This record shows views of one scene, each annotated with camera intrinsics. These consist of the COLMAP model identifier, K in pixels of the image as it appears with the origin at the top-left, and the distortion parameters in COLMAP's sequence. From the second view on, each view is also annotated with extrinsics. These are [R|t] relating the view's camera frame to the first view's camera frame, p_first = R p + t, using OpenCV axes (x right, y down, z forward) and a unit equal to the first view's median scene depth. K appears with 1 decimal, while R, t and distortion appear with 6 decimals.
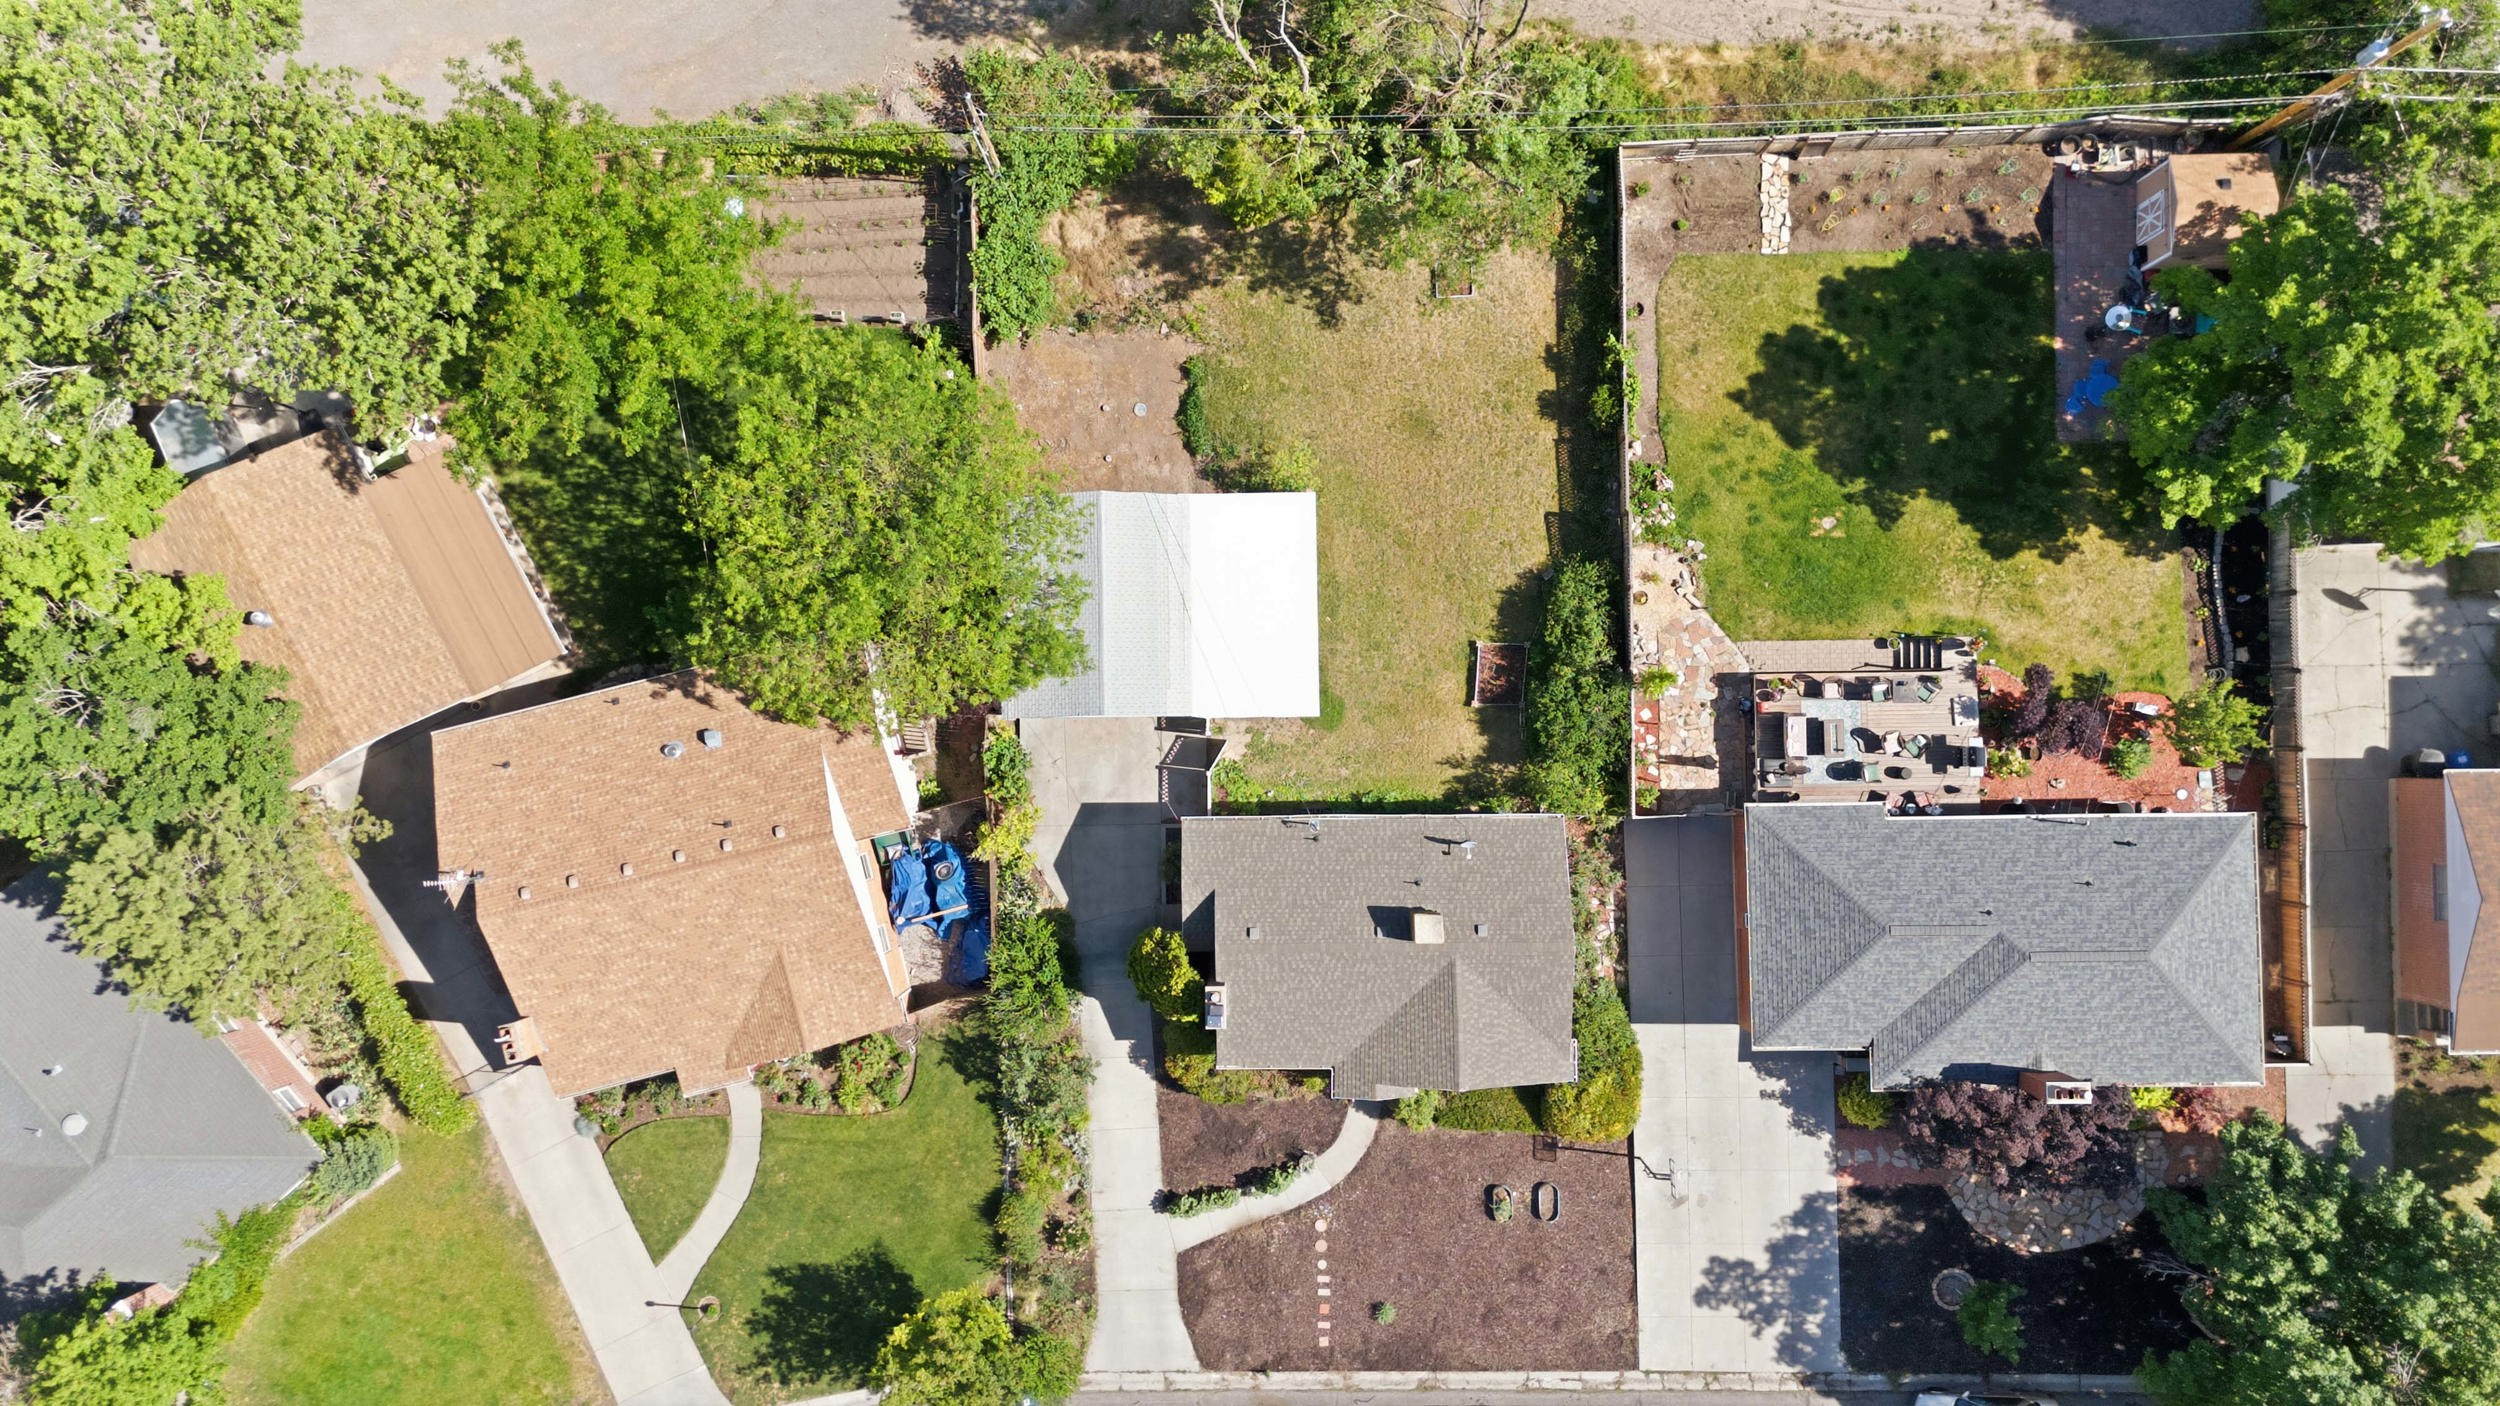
lens RADIAL K [[1820.1, 0, 1250.0], [0, 1820.1, 703.0], [0, 0, 1]] dist [0.110039, -0.134737]
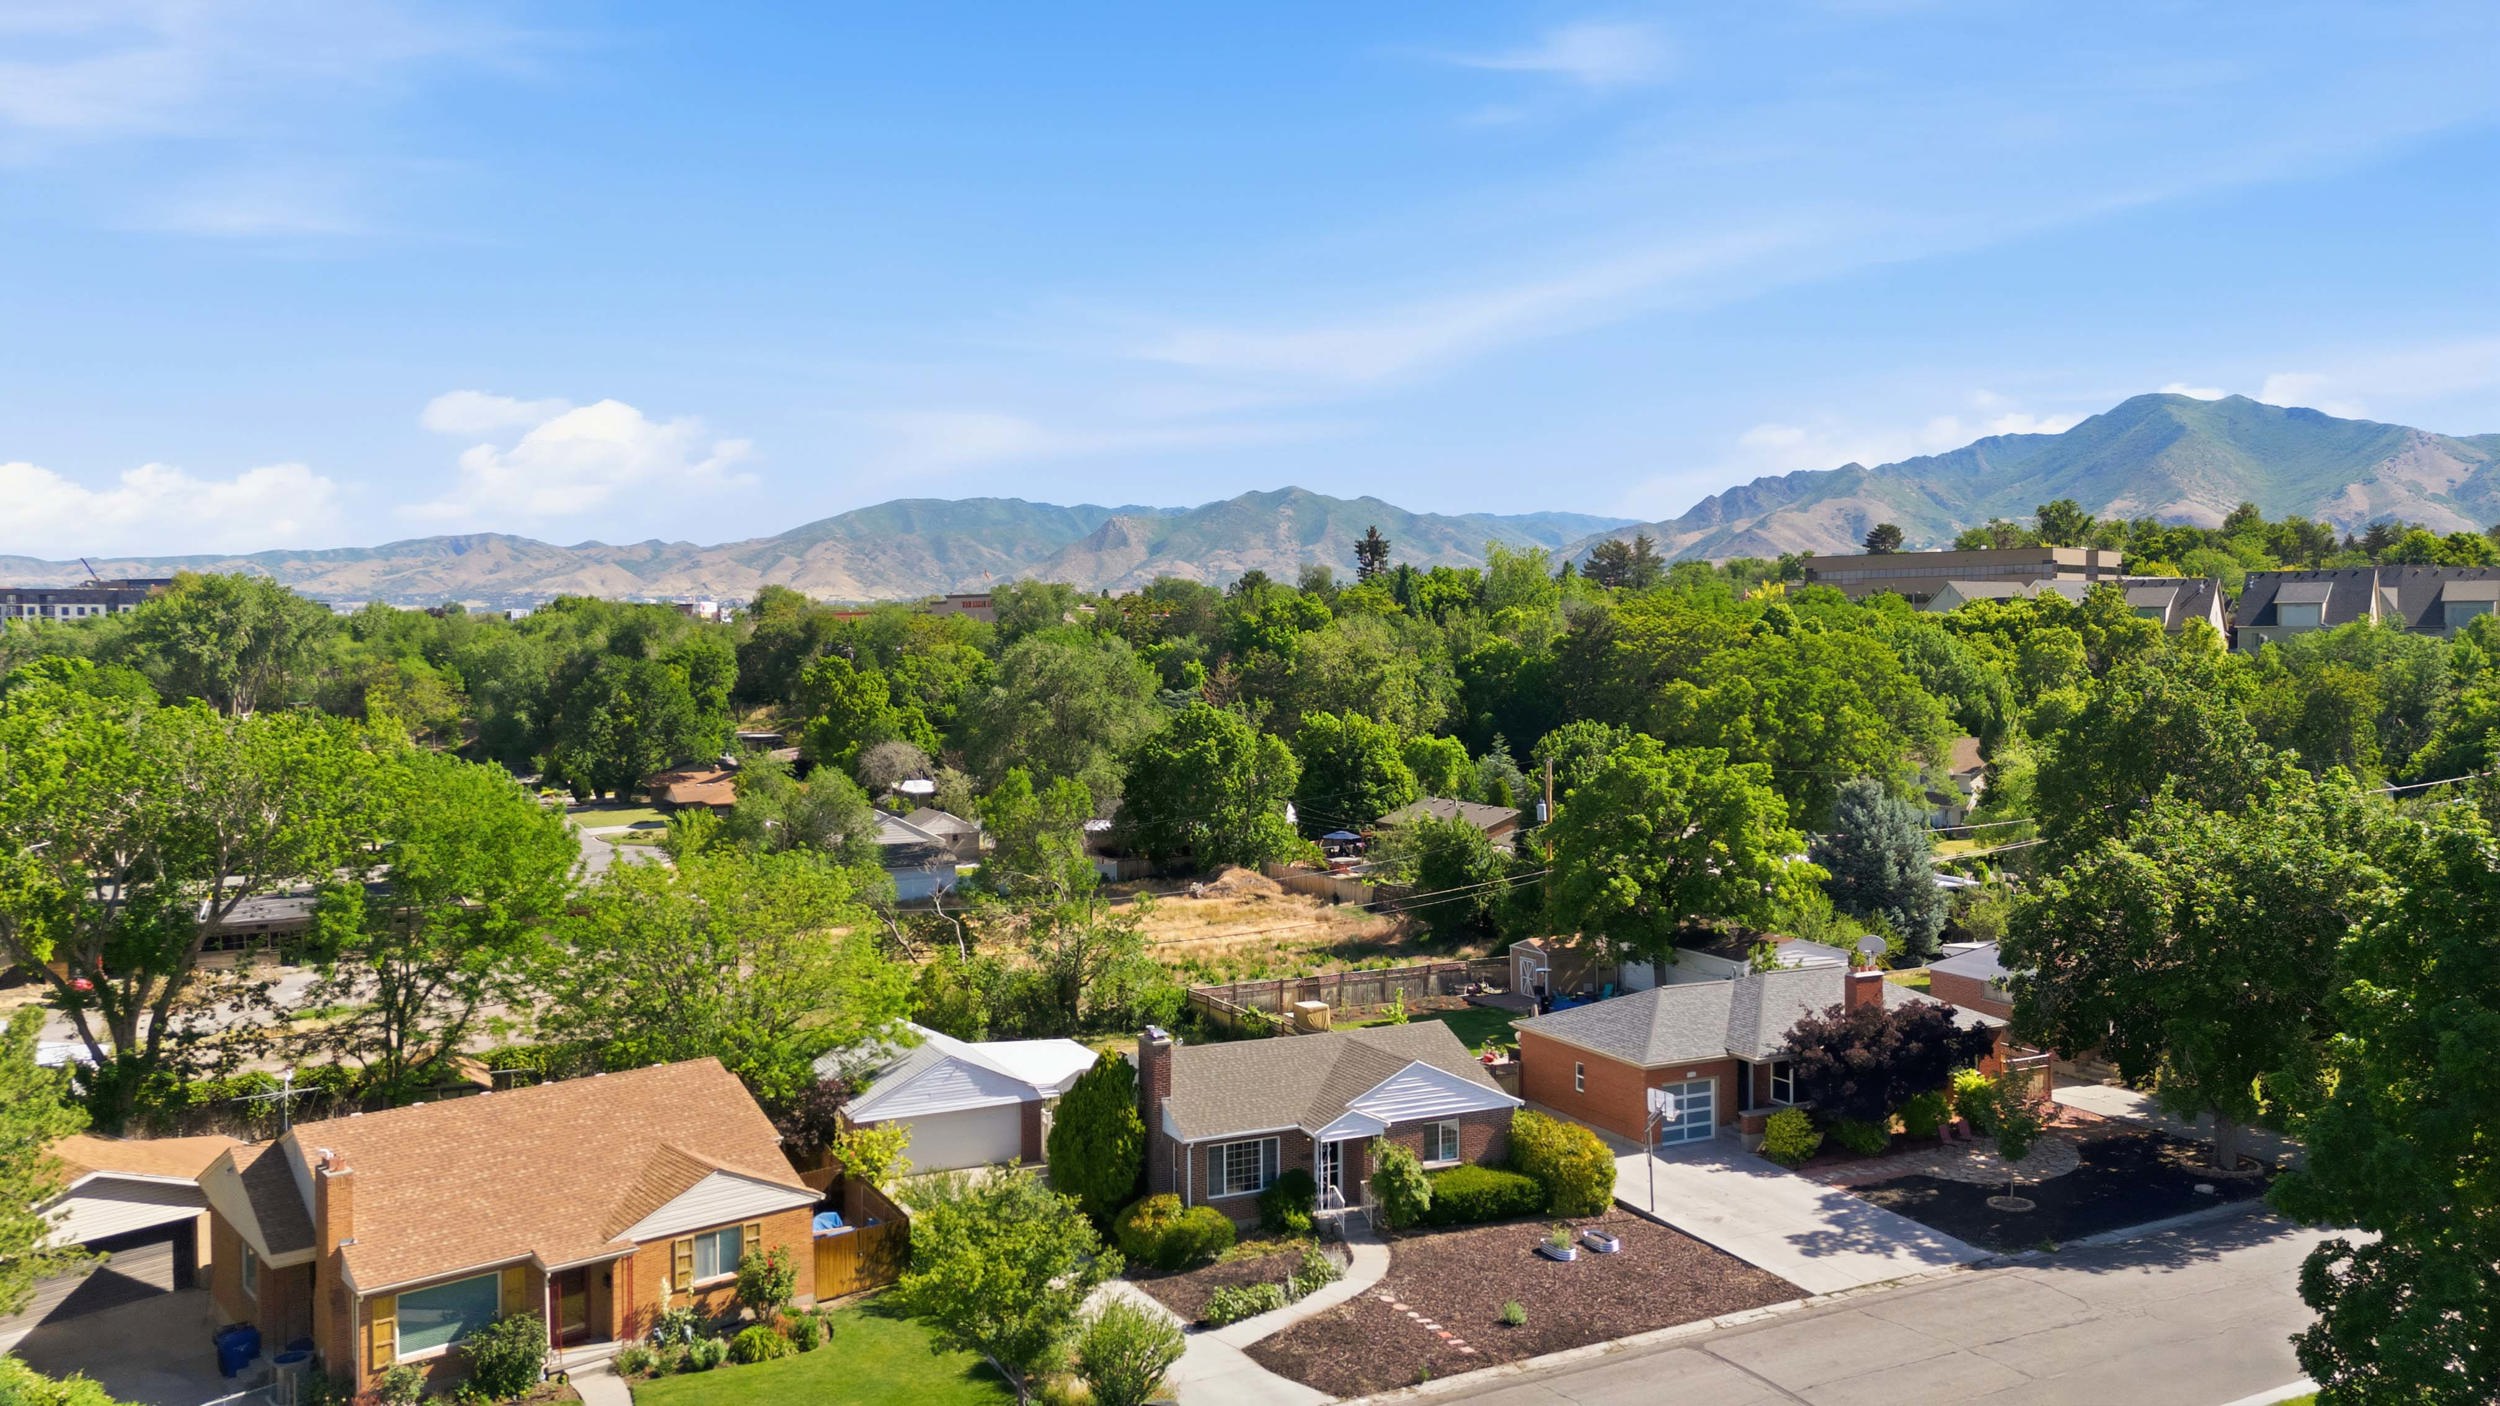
lens RADIAL K [[1820.1, 0, 1250.0], [0, 1820.1, 703.0], [0, 0, 1]] dist [0.110039, -0.134737]
pose [[0.900651, -0.020145, 0.434076, -0.358605], [0.434531, 0.049107, -0.899317, 0.969473], [-0.003200, 0.998590, 0.052981, 0.699965]]
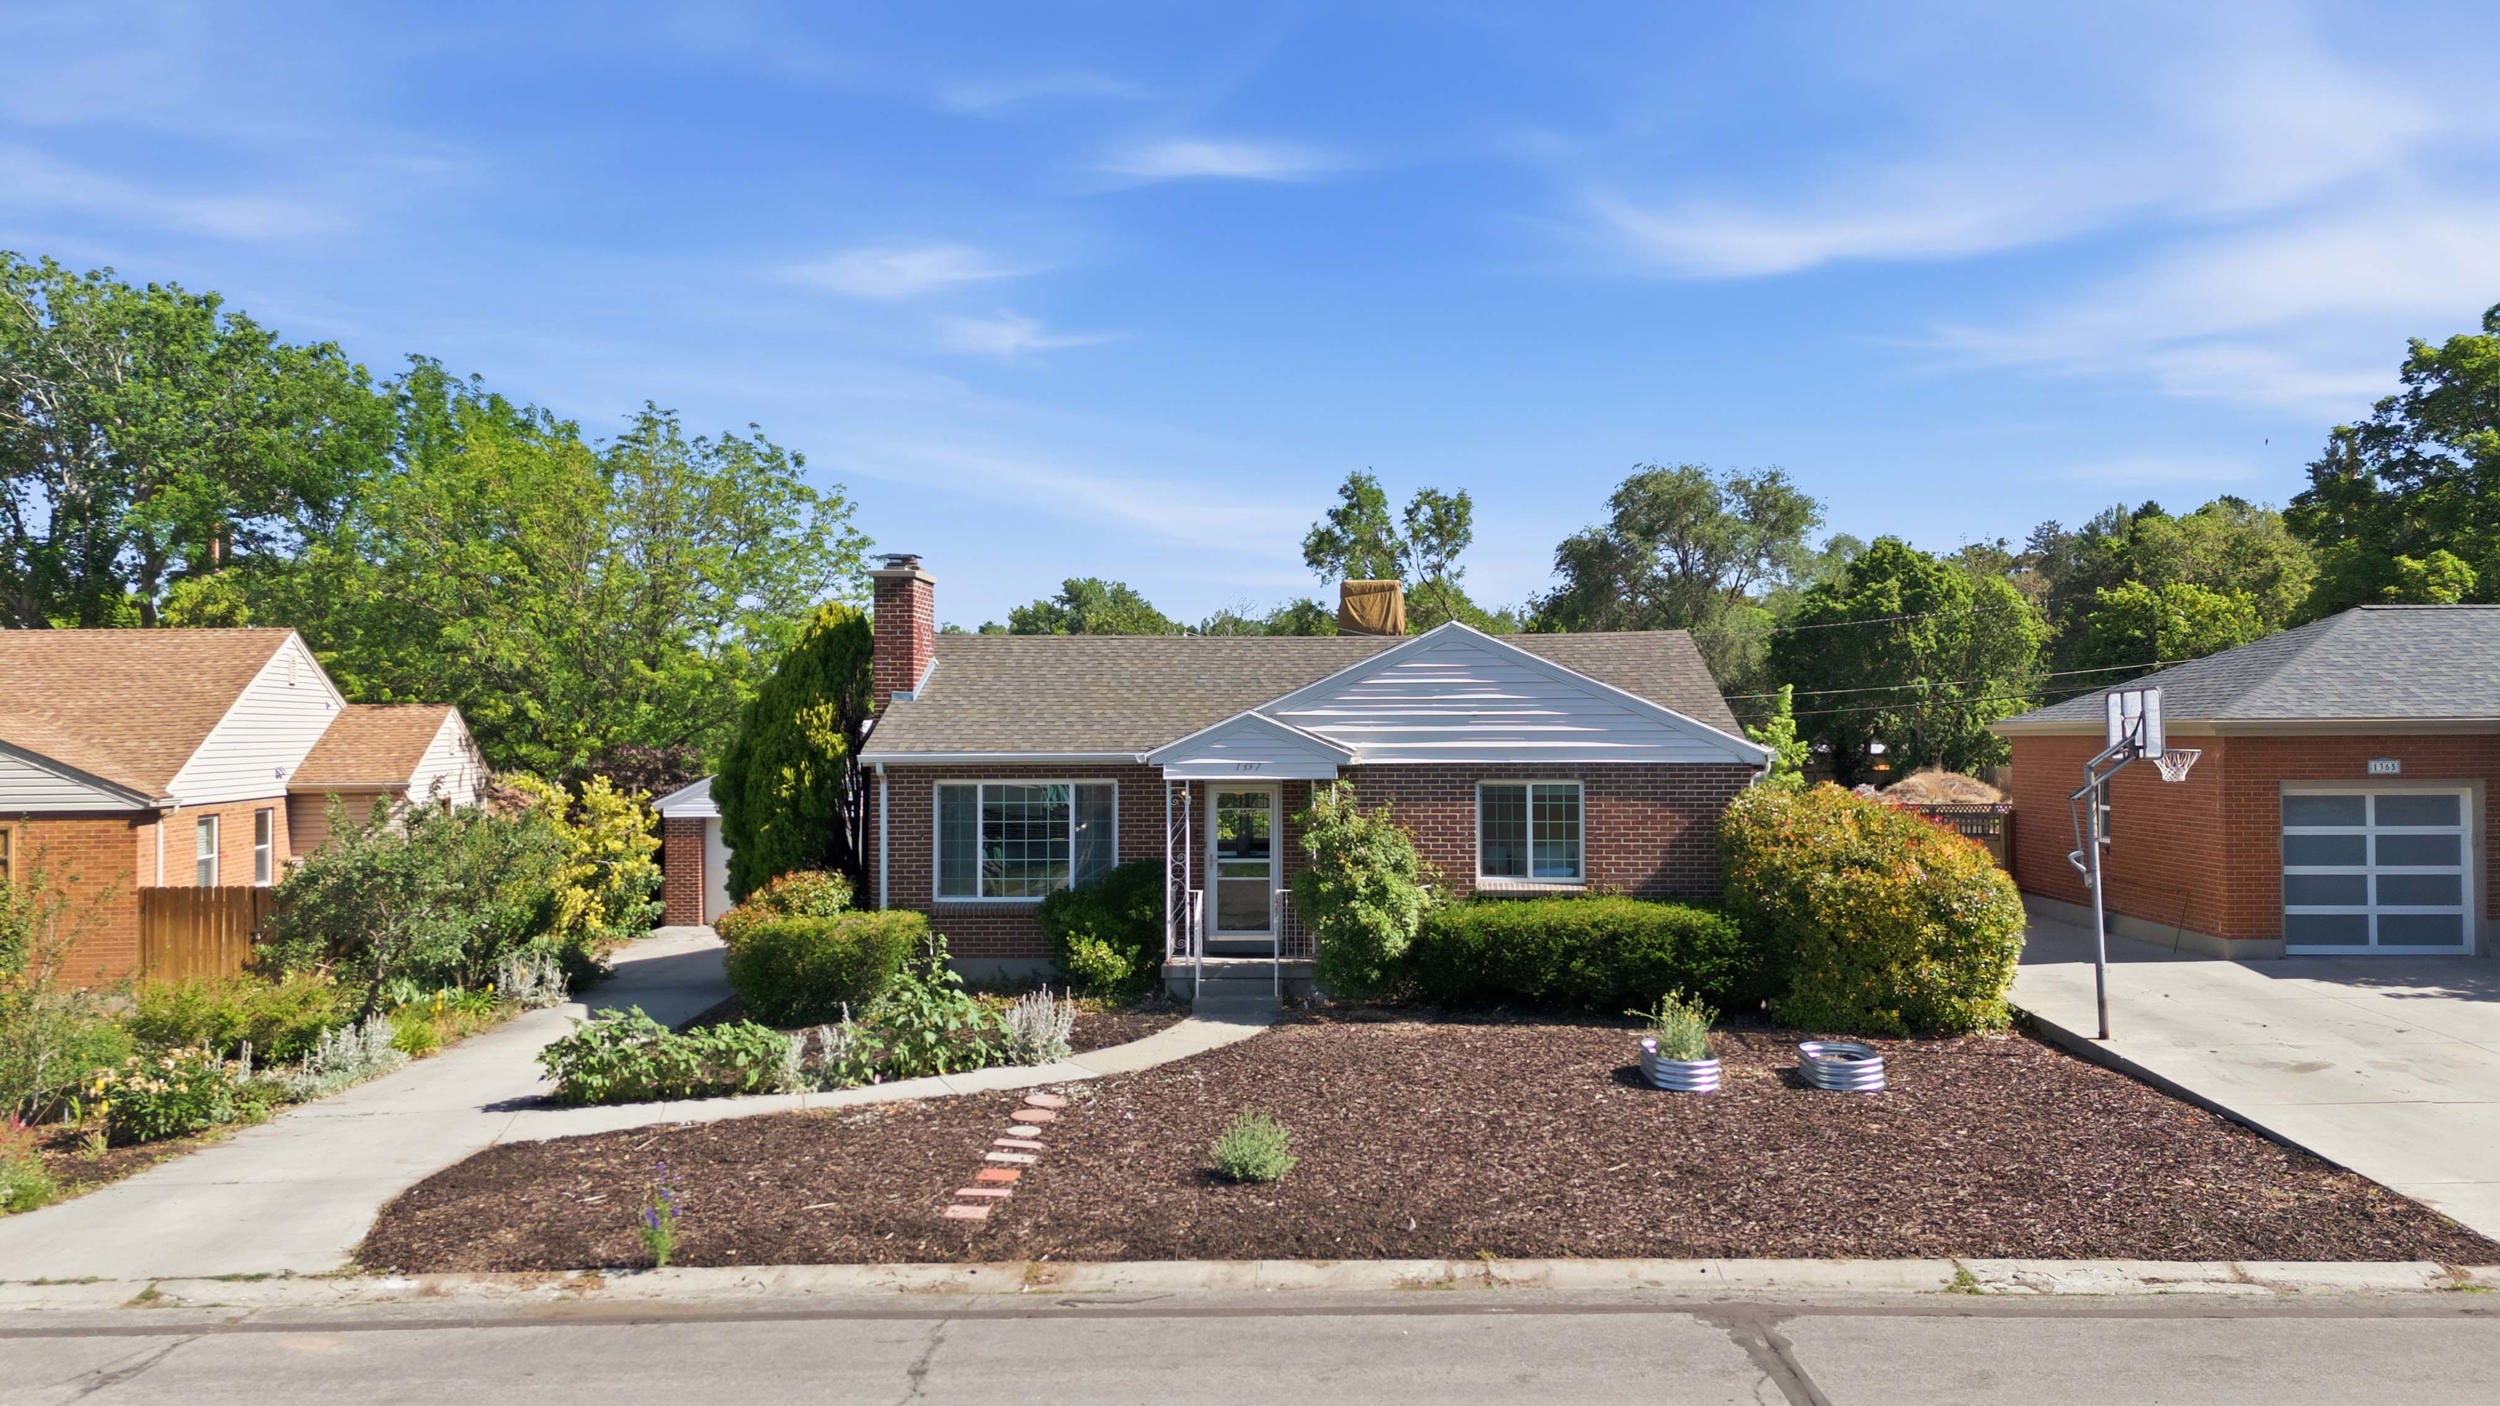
lens RADIAL K [[1820.1, 0, 1250.0], [0, 1820.1, 703.0], [0, 0, 1]] dist [0.110039, -0.134737]
pose [[0.998193, -0.010408, -0.059173, 0.088137], [-0.059107, 0.006549, -0.998230, 0.565845], [0.010777, 0.999924, 0.005922, 0.939490]]
